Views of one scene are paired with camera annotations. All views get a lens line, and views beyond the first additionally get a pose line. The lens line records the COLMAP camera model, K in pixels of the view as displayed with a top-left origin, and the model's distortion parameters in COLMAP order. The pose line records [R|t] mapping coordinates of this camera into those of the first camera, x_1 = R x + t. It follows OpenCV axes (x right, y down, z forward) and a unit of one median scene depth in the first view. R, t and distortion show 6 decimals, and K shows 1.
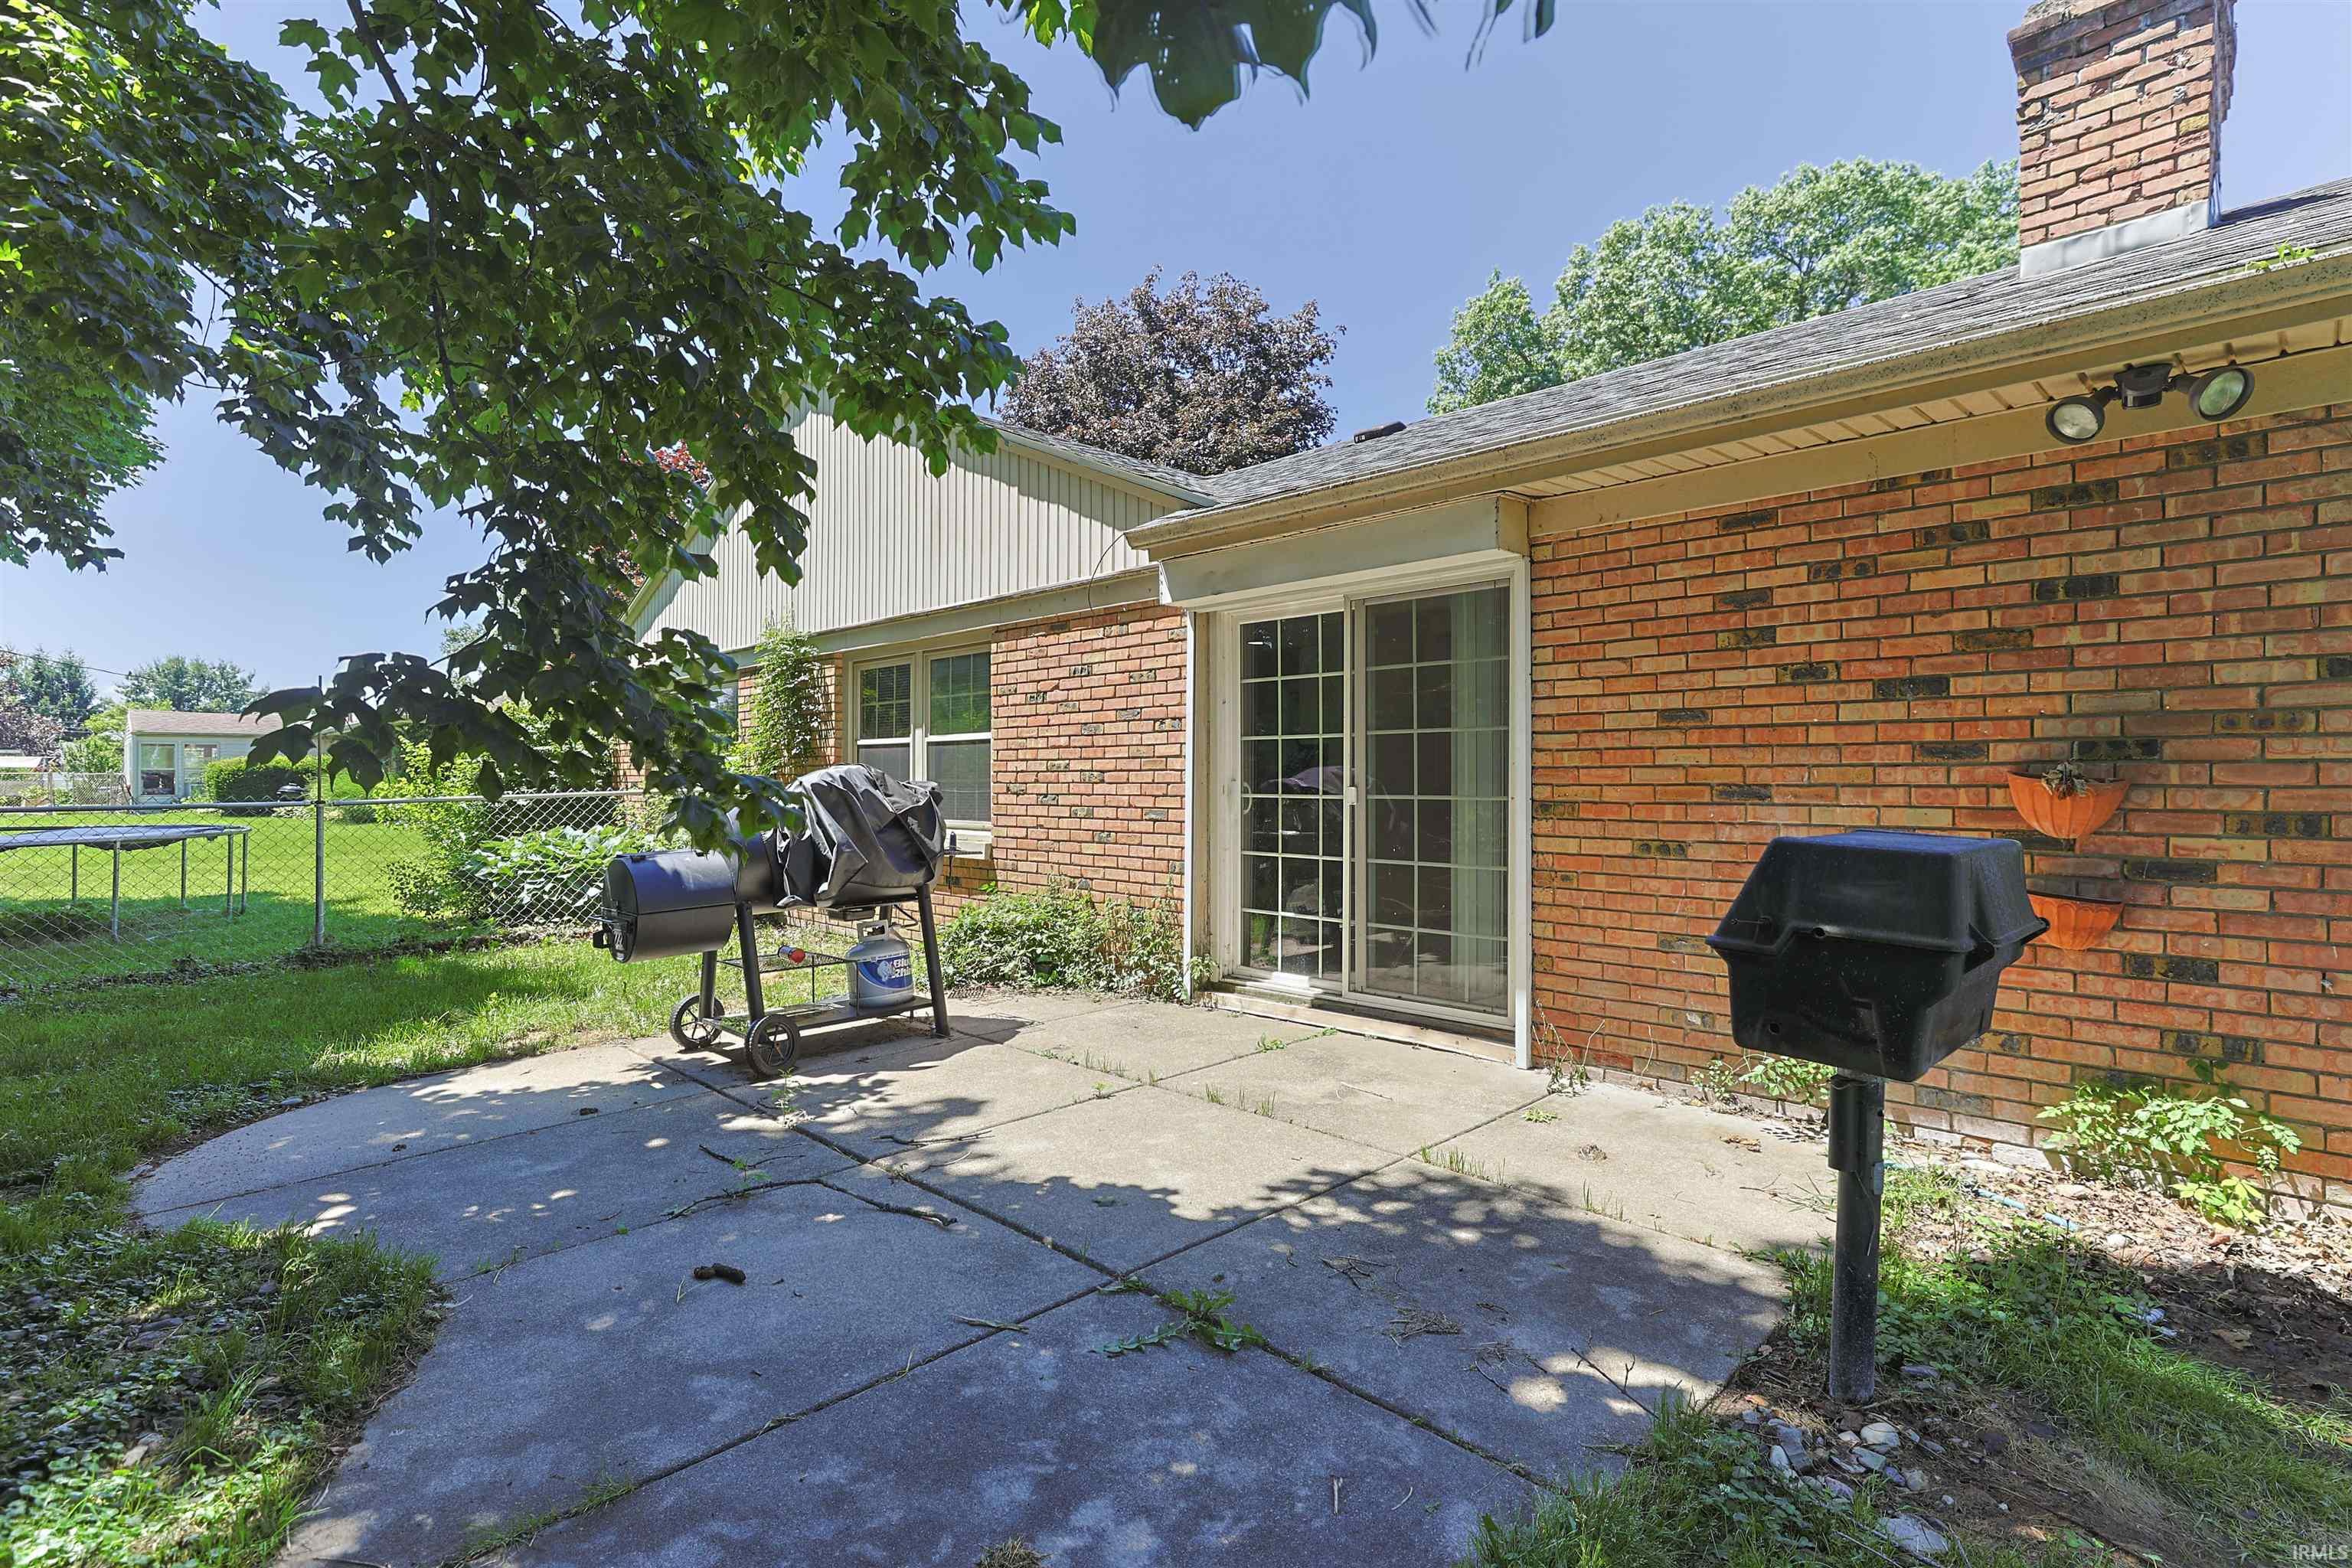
lens RADIAL K [[1131.5, 0, 1188.4], [0, 1131.5, 766.1], [0, 0, 1]] dist [-0.004389, 0.001300]
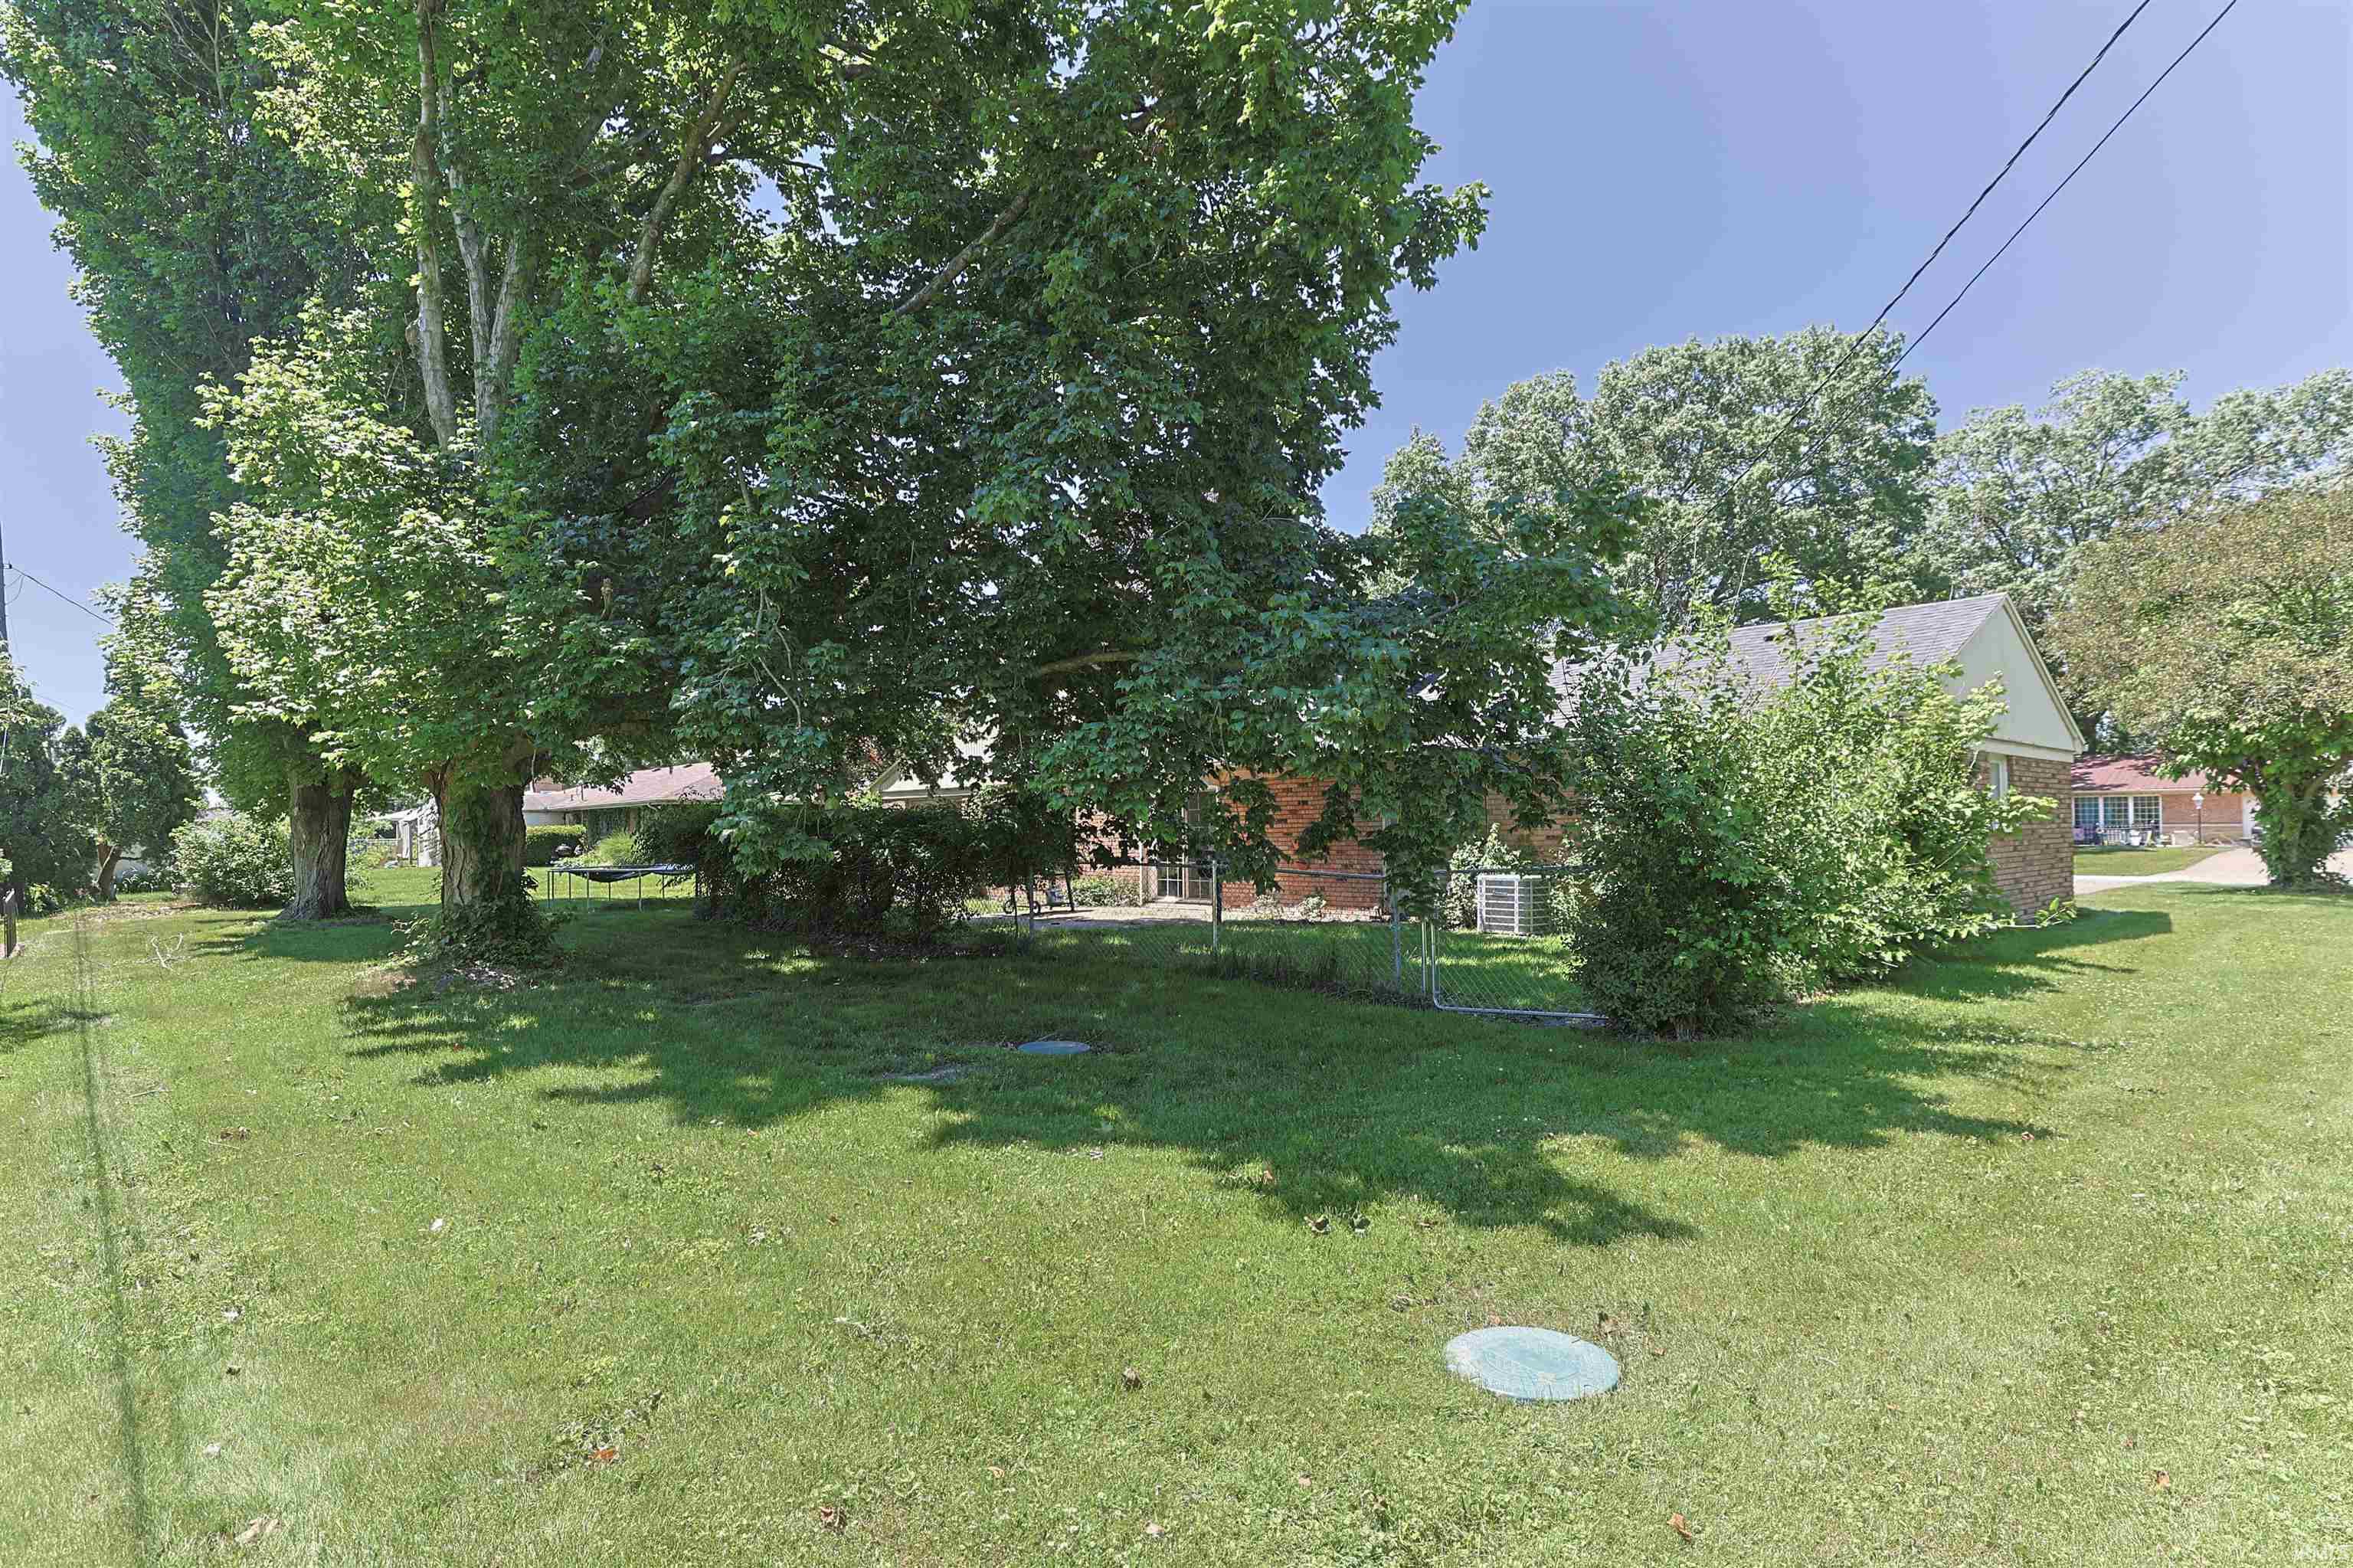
lens RADIAL K [[1193.4, 0, 1178.3], [0, 1193.4, 829.6], [0, 0, 1]] dist [0.001019, 0.000402]
pose [[0.999623, -0.015766, -0.022467, 0.189926], [0.016081, 0.999774, 0.013890, -0.068122], [0.022243, -0.014246, 0.999651, -2.506044]]
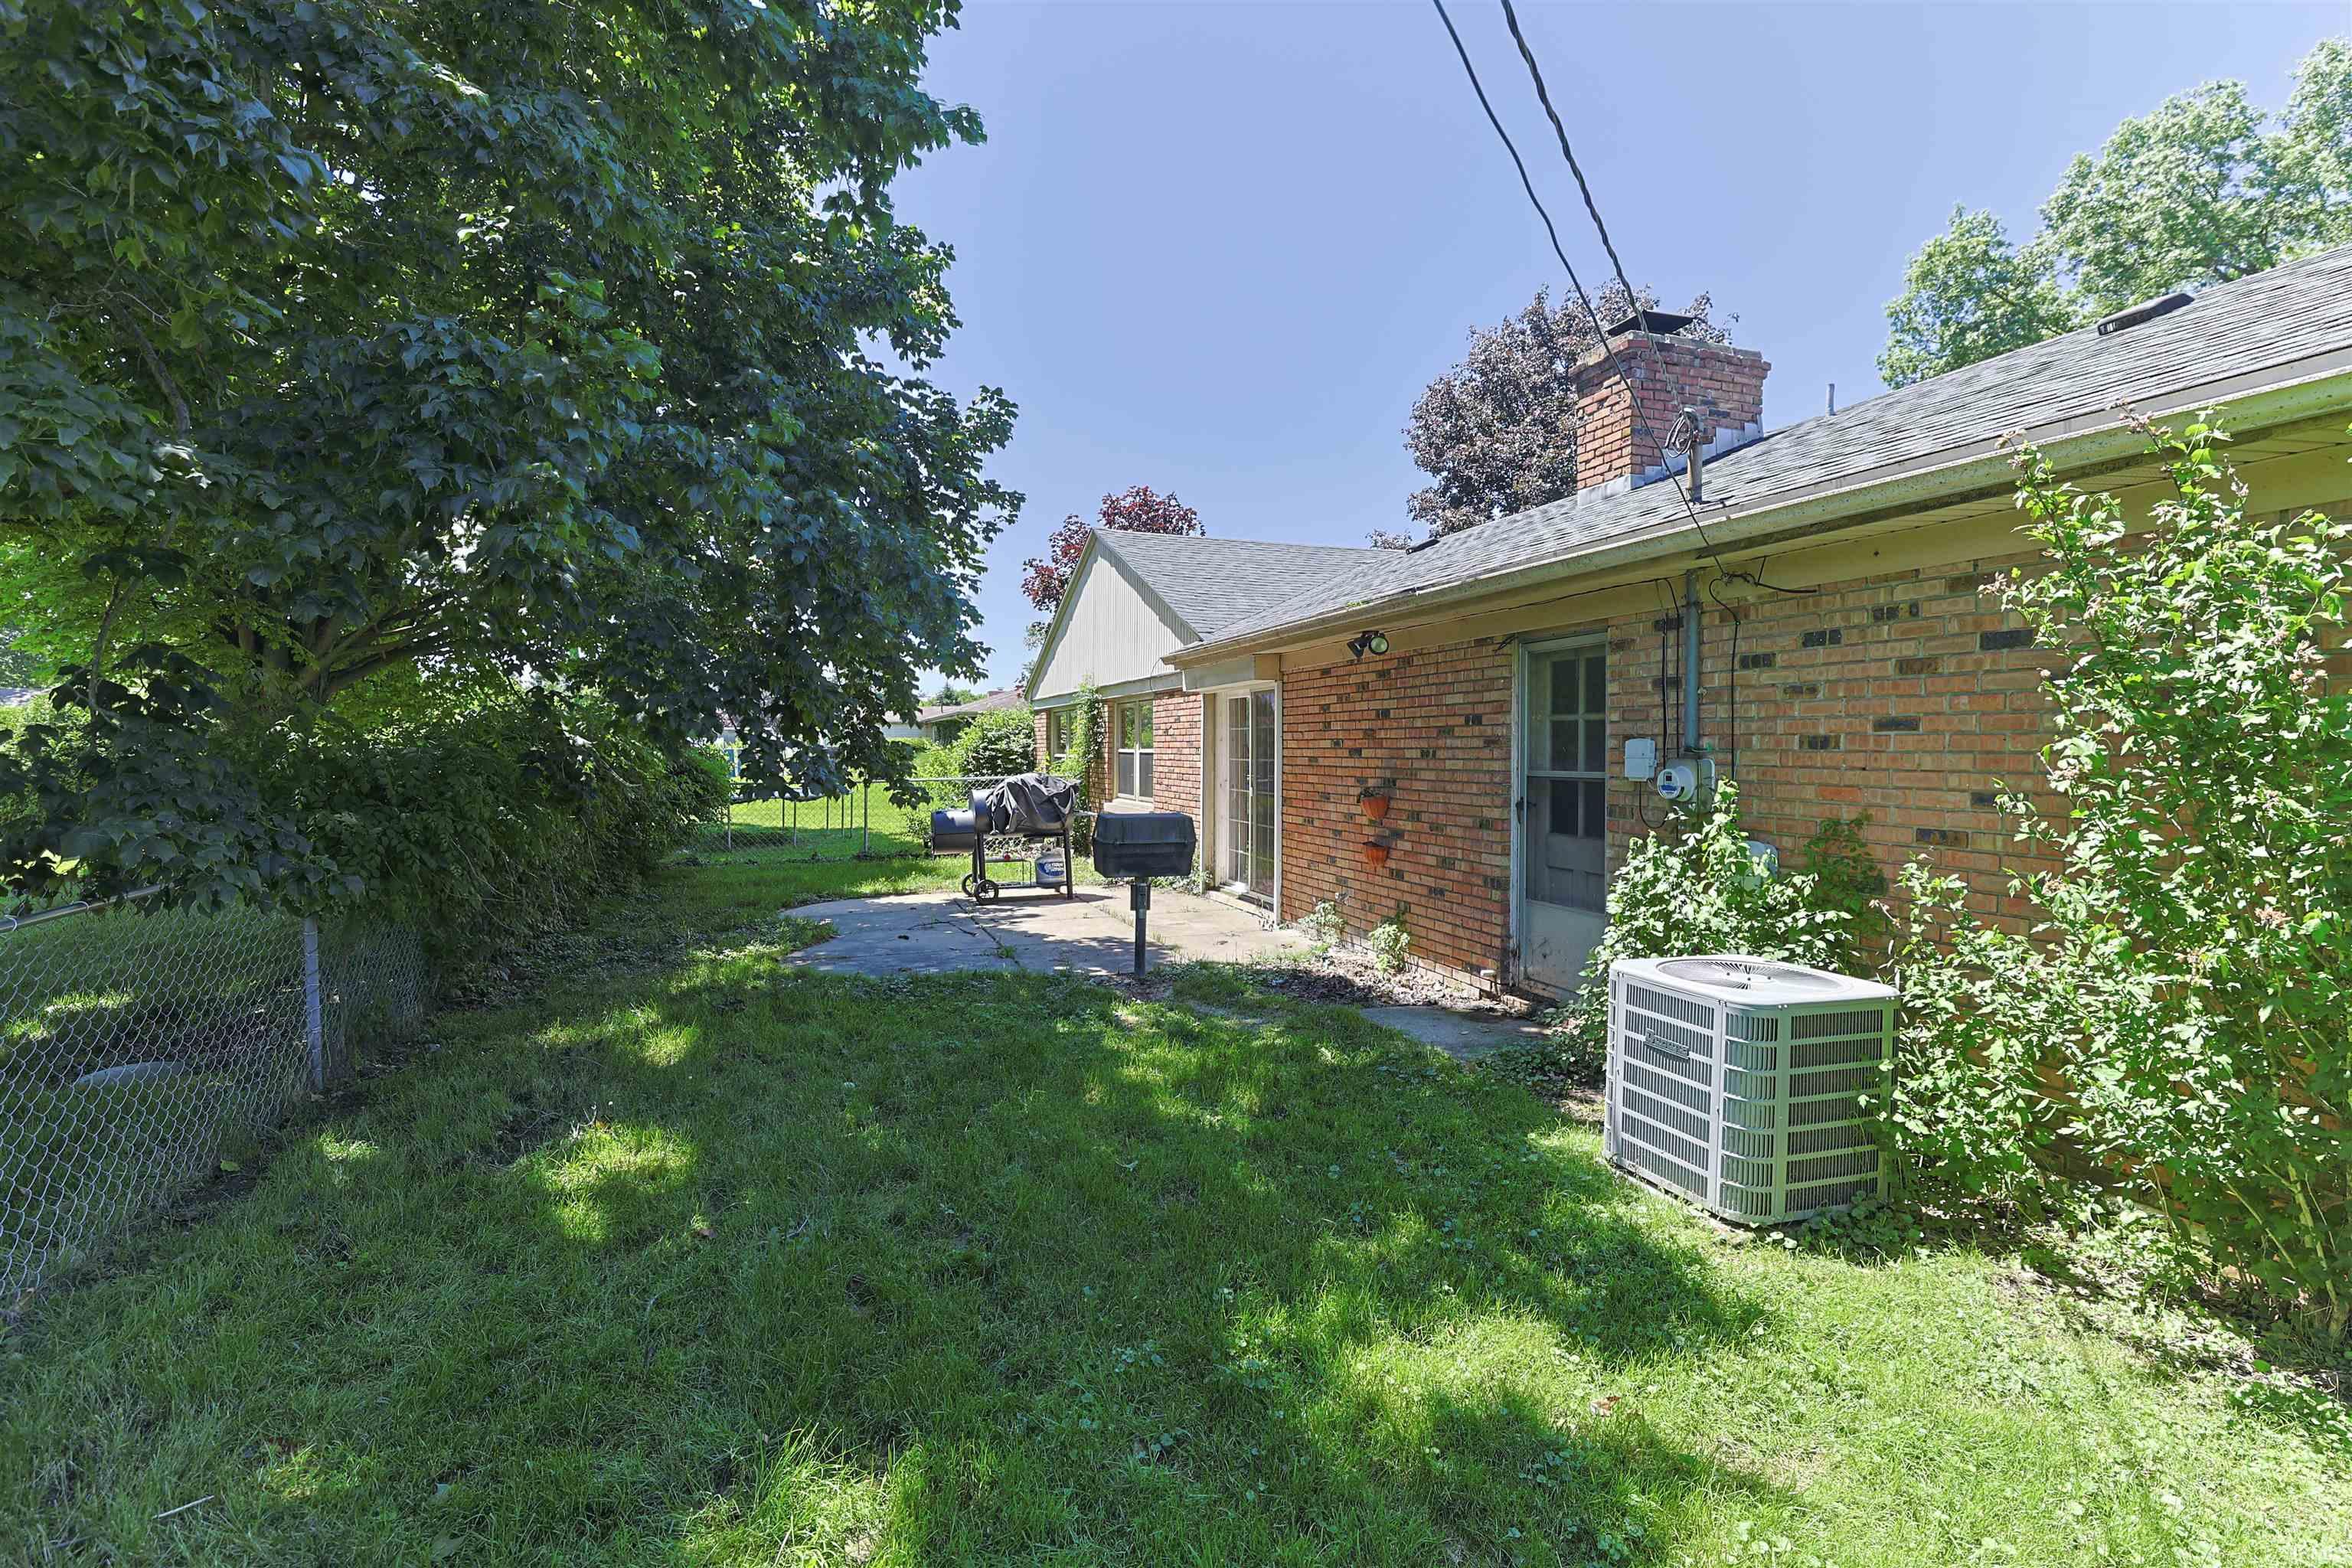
lens RADIAL K [[1131.5, 0, 1188.4], [0, 1131.5, 766.1], [0, 0, 1]] dist [-0.004389, 0.001300]
pose [[0.899107, 0.011087, -0.437588, 0.822433], [0.000234, 0.999667, 0.025810, -0.062252], [0.437728, -0.023308, 0.898805, -0.738318]]
